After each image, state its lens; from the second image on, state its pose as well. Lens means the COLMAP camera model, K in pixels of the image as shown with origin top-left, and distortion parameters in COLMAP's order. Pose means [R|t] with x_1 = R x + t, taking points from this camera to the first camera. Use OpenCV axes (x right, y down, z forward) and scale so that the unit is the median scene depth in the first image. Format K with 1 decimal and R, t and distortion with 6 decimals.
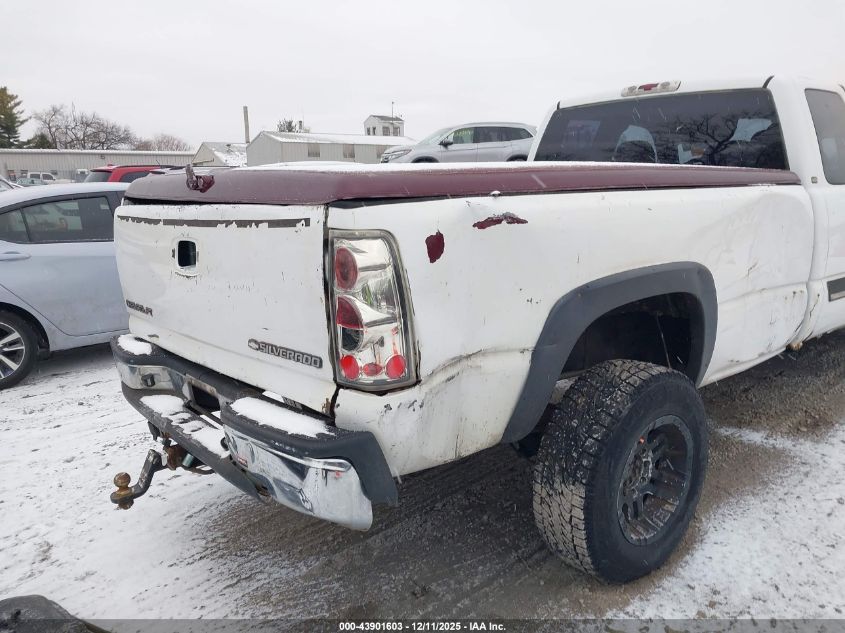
lens RADIAL K [[684.1, 0, 416.0], [0, 684.1, 297.6], [0, 0, 1]] dist [0.015458, -0.000334]
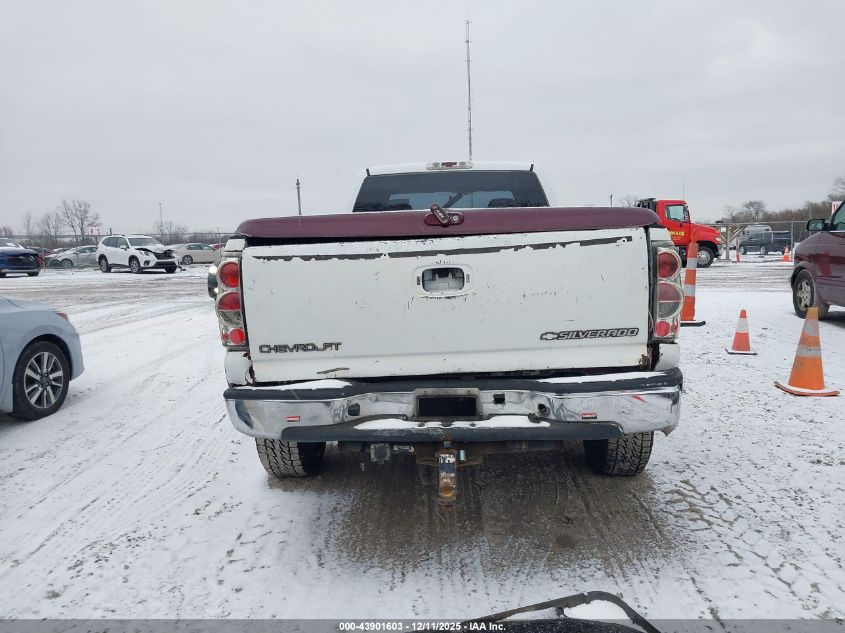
lens RADIAL K [[689.6, 0, 433.8], [0, 689.6, 318.5], [0, 0, 1]] dist [0.250276, -0.000573]
pose [[0.666903, -0.086767, 0.740075, -1.229381], [0.145392, 0.989260, -0.015036, 0.019096], [-0.730822, 0.117628, 0.672356, 0.218214]]
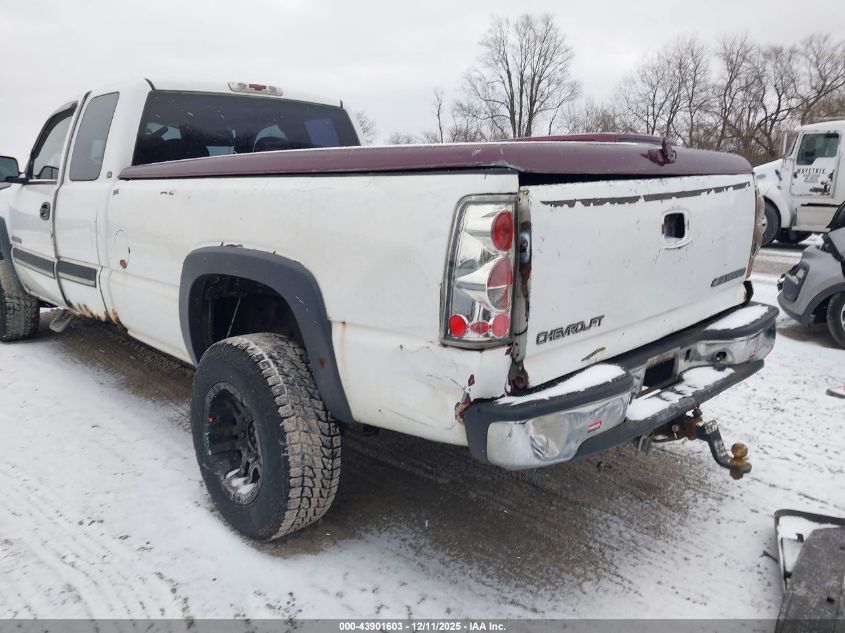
lens RADIAL K [[649.5, 0, 423.7], [0, 649.5, 299.0], [0, 0, 1]] dist [0.007466, 0.008904]
pose [[-0.061367, -0.166371, 0.984152, -1.268900], [0.178335, 0.968316, 0.174814, -0.192743], [-0.982054, 0.186237, -0.029753, 1.405397]]
